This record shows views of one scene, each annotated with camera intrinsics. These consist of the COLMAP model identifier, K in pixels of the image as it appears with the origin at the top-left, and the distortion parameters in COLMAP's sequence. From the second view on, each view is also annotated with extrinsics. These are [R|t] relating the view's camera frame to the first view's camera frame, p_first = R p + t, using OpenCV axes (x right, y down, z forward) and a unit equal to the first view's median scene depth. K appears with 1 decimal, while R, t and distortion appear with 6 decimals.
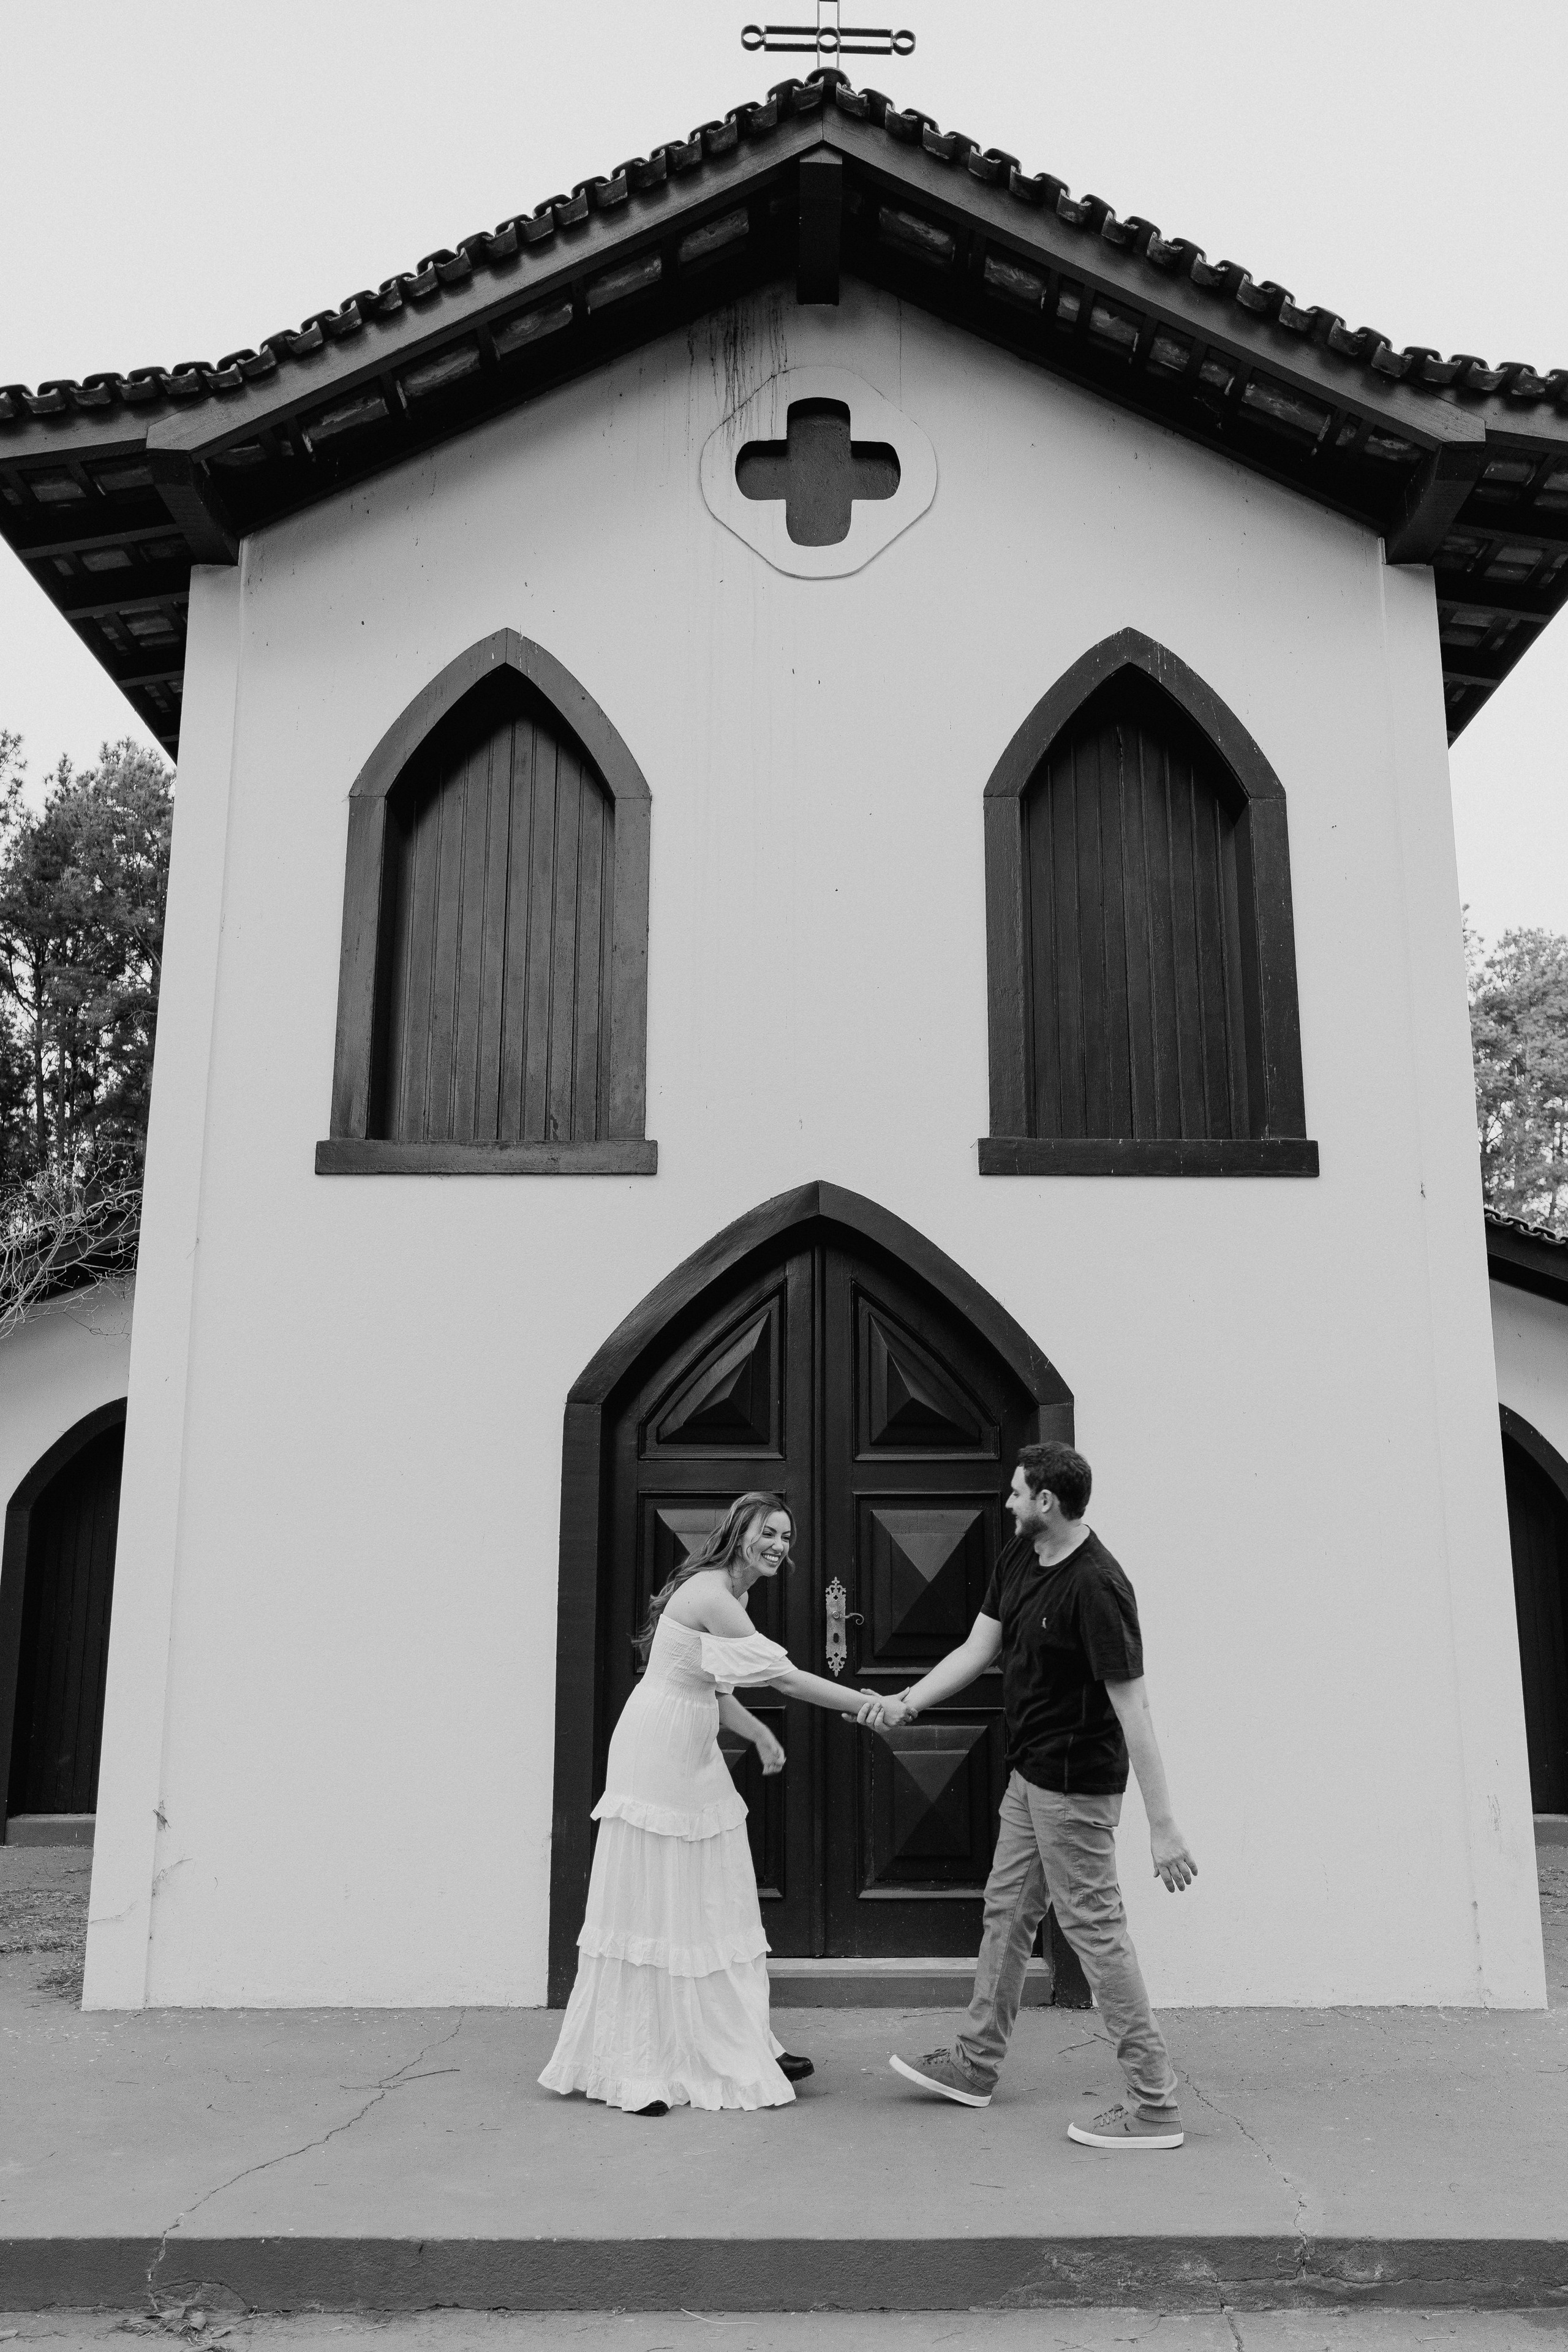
lens RADIAL K [[1821.6, 0, 804.3], [0, 1821.6, 1187.0], [0, 0, 1]] dist [-0.016448, 0.043220]
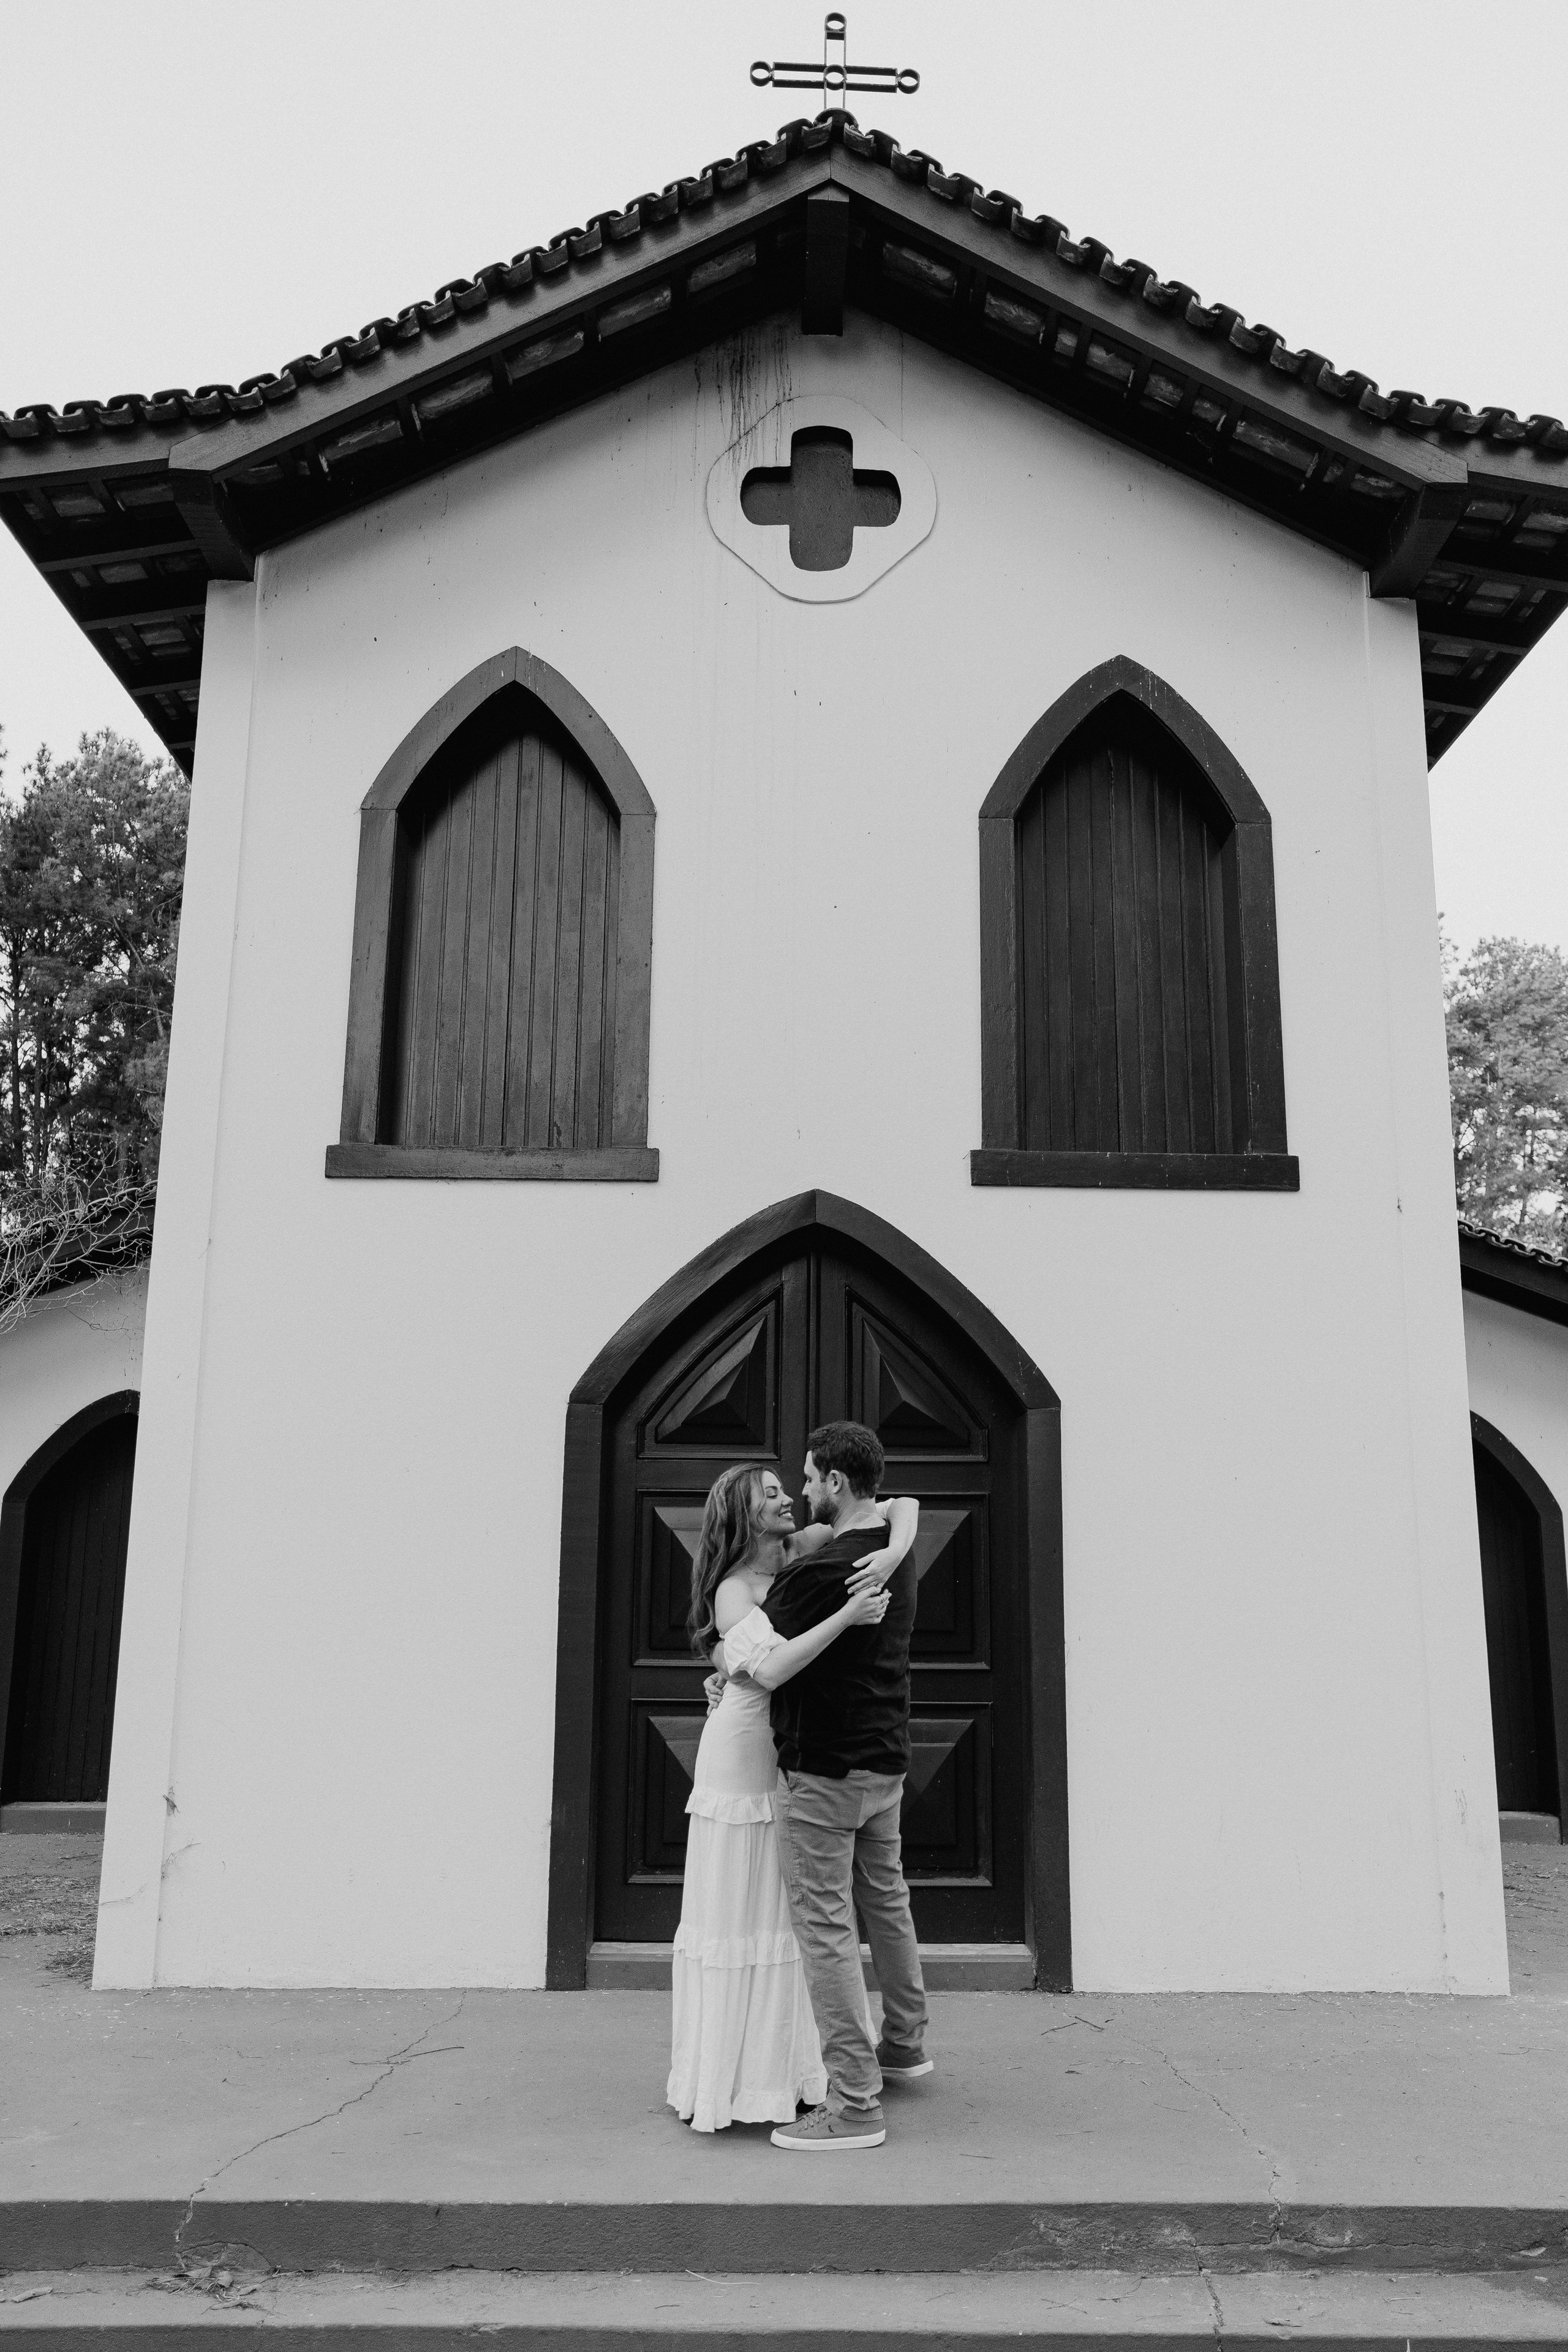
lens RADIAL K [[1821.6, 0, 804.3], [0, 1821.6, 1187.0], [0, 0, 1]] dist [-0.016448, 0.043220]
pose [[0.999842, 0.011019, 0.013943, -0.012308], [-0.011034, 0.999939, 0.000975, -0.005541], [-0.013932, -0.001129, 0.999902, -0.028426]]
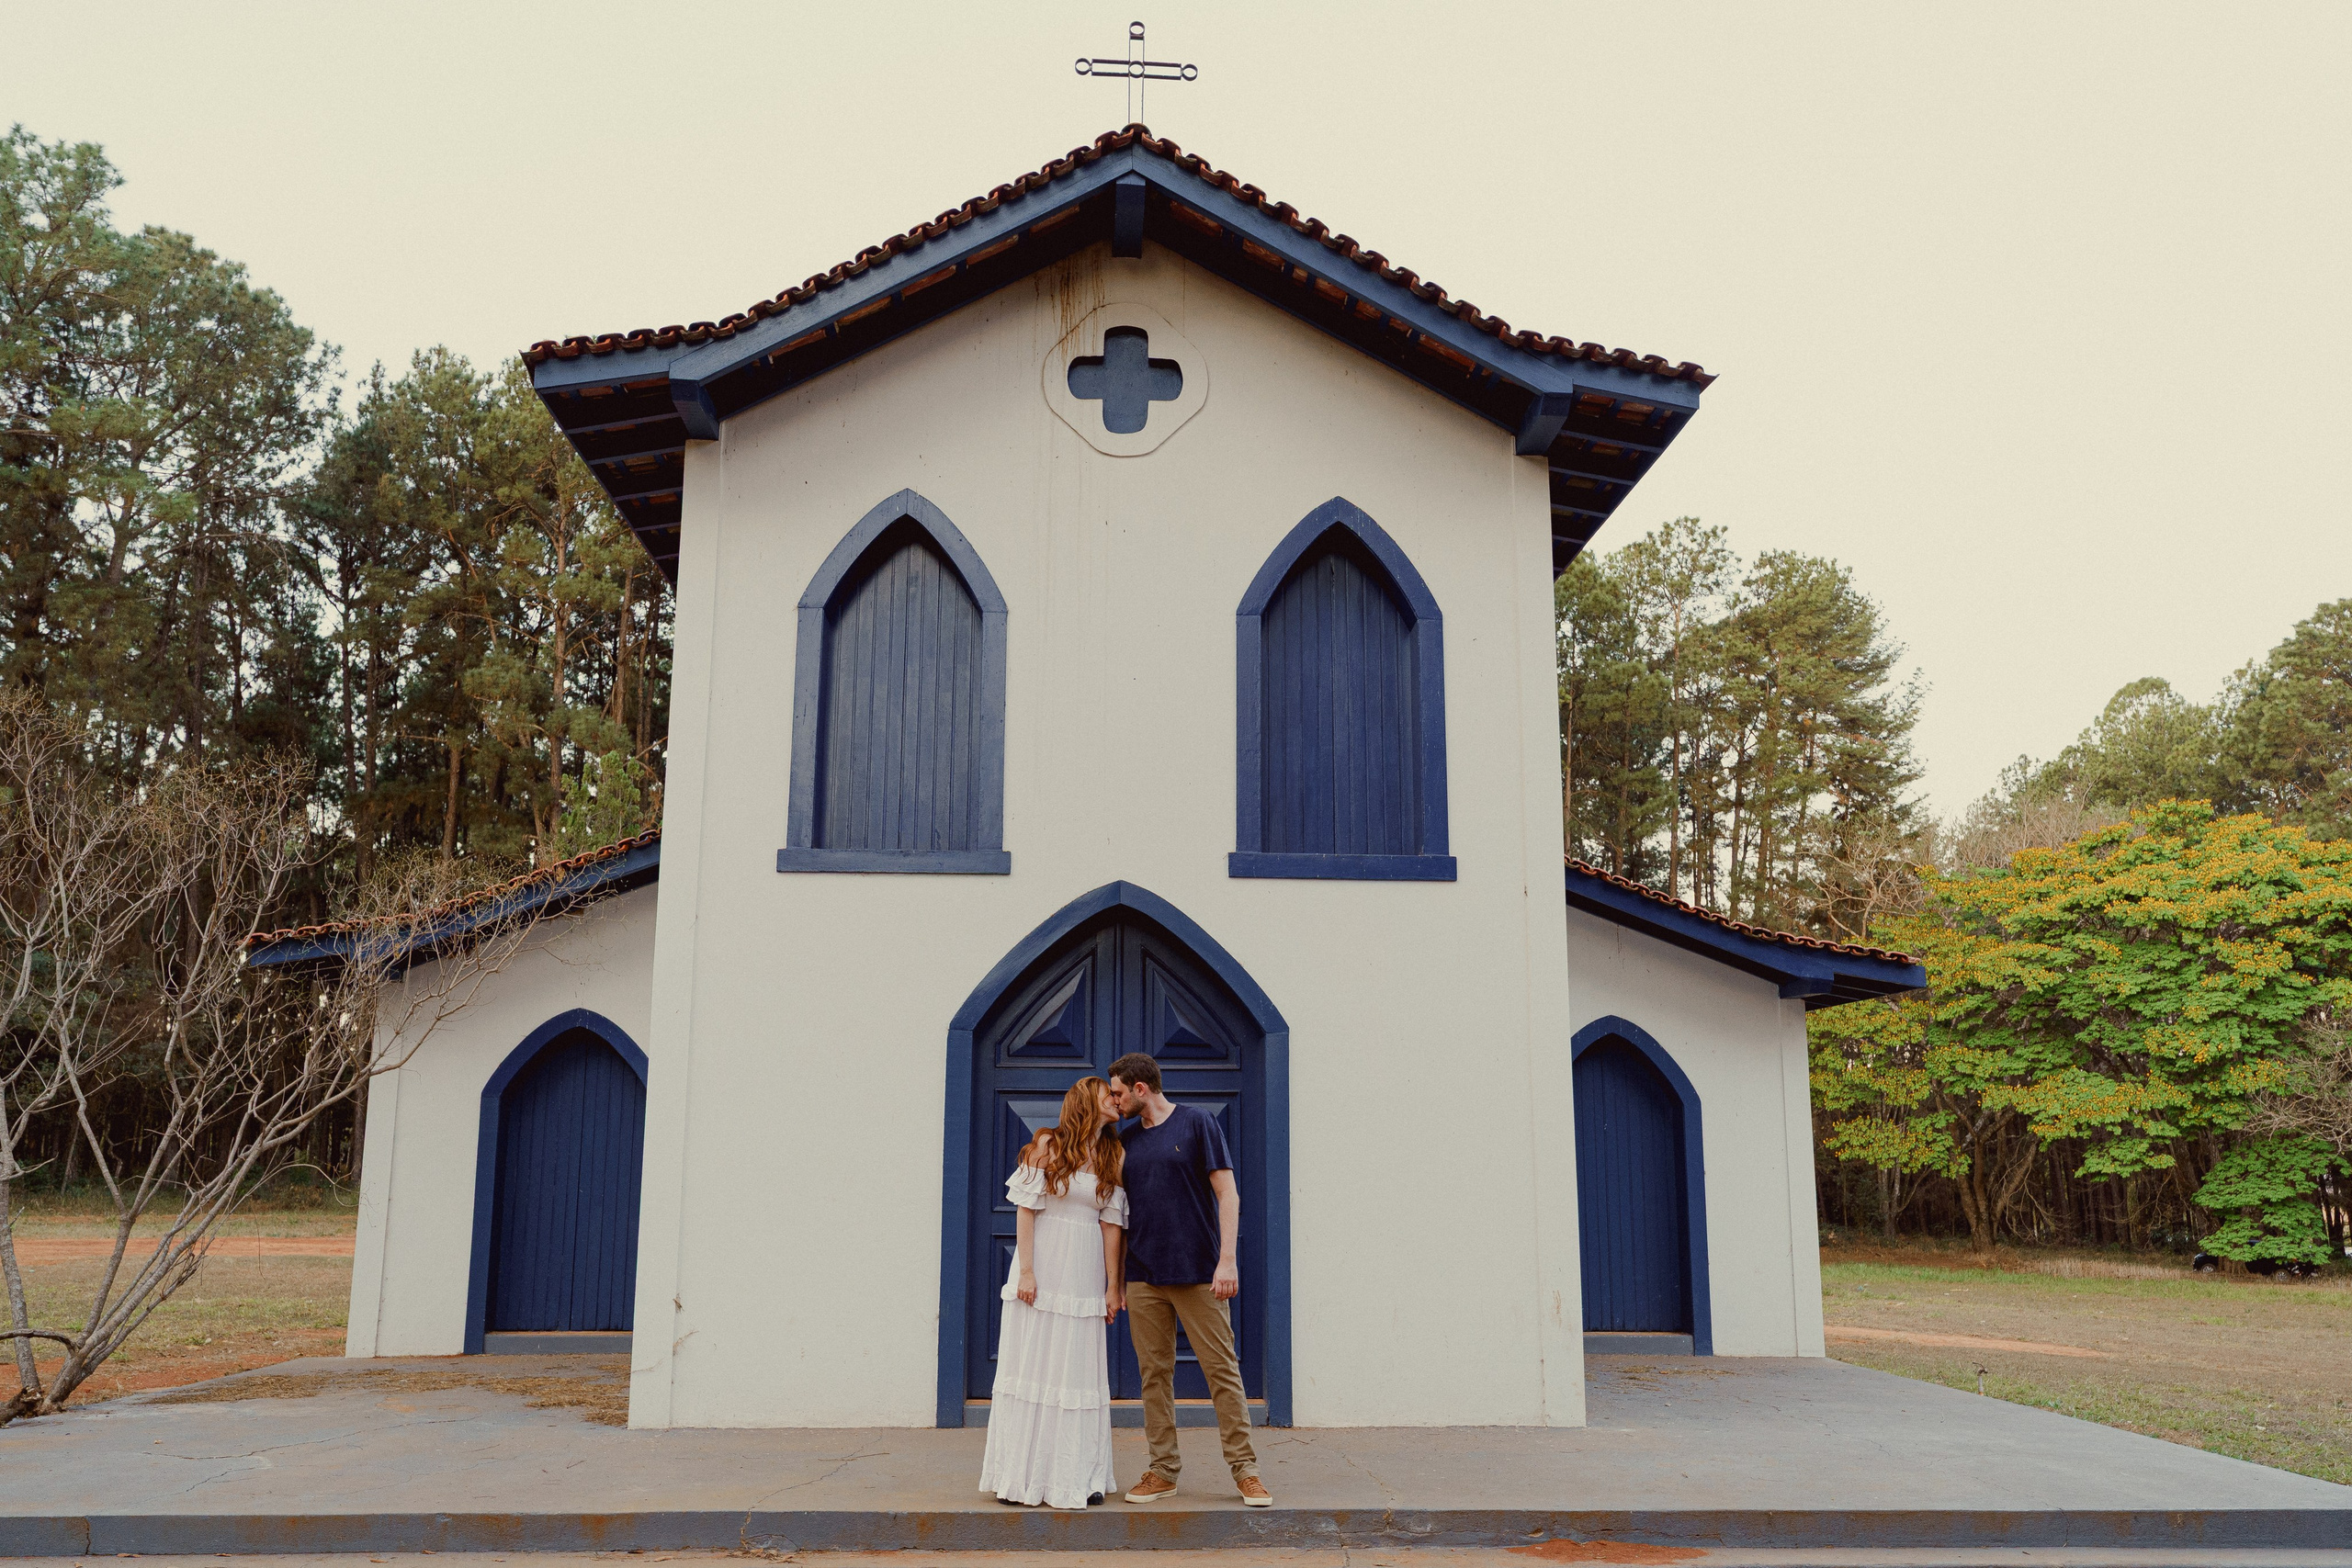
lens RADIAL K [[1821.4, 0, 1169.4], [0, 1821.4, 802.6], [0, 0, 1]] dist [-0.016448, 0.043220]
pose [[0.998963, 0.012583, 0.043745, -0.017067], [-0.013281, 0.999788, 0.015713, -0.086307], [-0.043539, -0.016278, 0.998919, -0.456275]]
